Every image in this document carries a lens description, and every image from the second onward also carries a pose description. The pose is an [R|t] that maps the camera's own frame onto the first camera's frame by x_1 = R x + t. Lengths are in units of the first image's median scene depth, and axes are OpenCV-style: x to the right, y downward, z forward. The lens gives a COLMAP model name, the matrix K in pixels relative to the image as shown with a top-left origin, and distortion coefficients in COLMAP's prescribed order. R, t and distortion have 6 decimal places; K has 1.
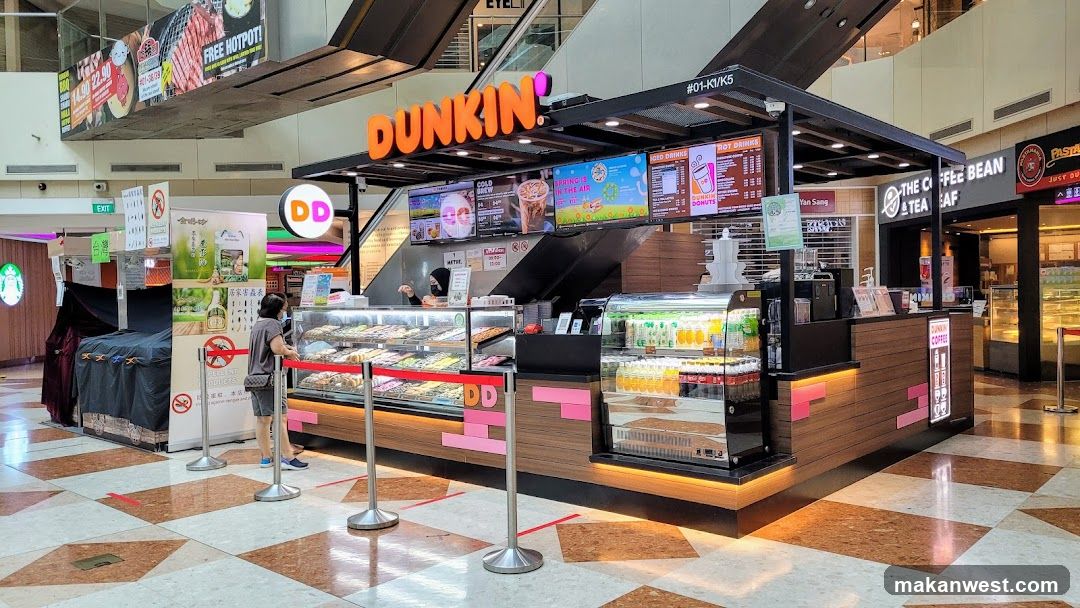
lens RADIAL K [[809.6, 0, 540.0], [0, 809.6, 304.0], [0, 0, 1]] dist [0.068856, -0.000091]
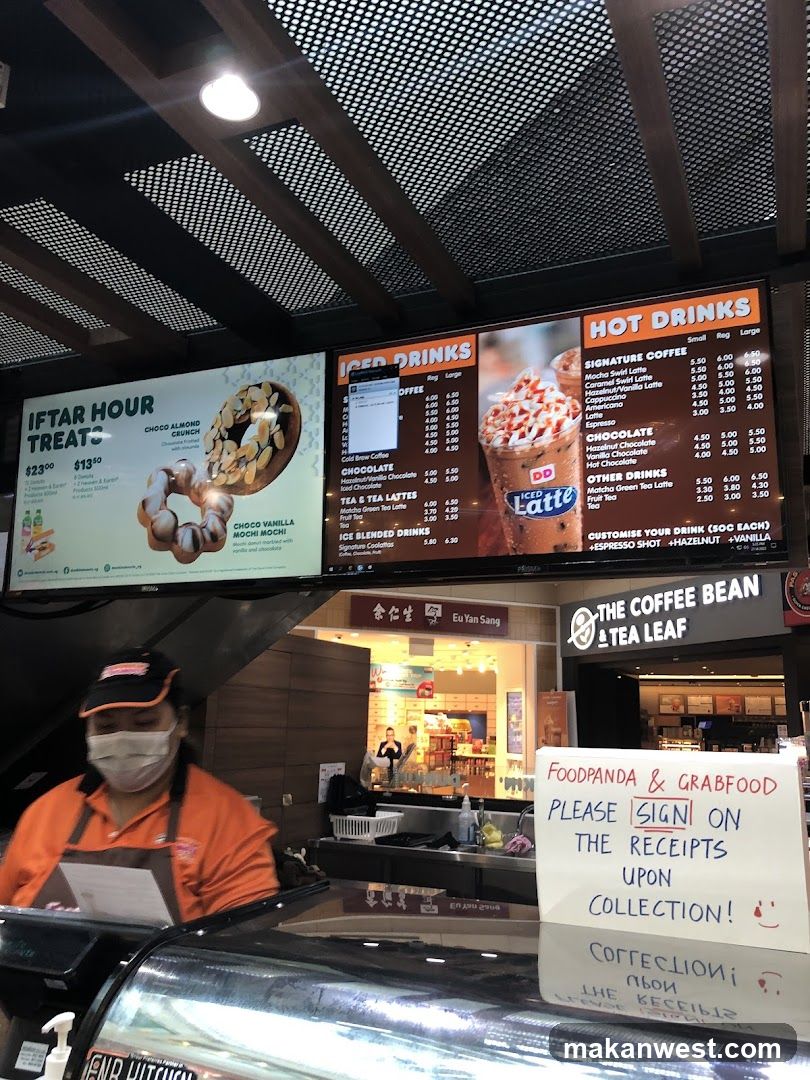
lens RADIAL K [[879.9, 0, 405.0], [0, 879.9, 540.0], [0, 0, 1]] dist [-0.003571, -0.004965]
pose [[0.946933, 0.110107, 0.301984, 0.034709], [-0.042184, 0.973943, -0.222836, -0.023009], [-0.318652, 0.198272, 0.926903, 0.367644]]
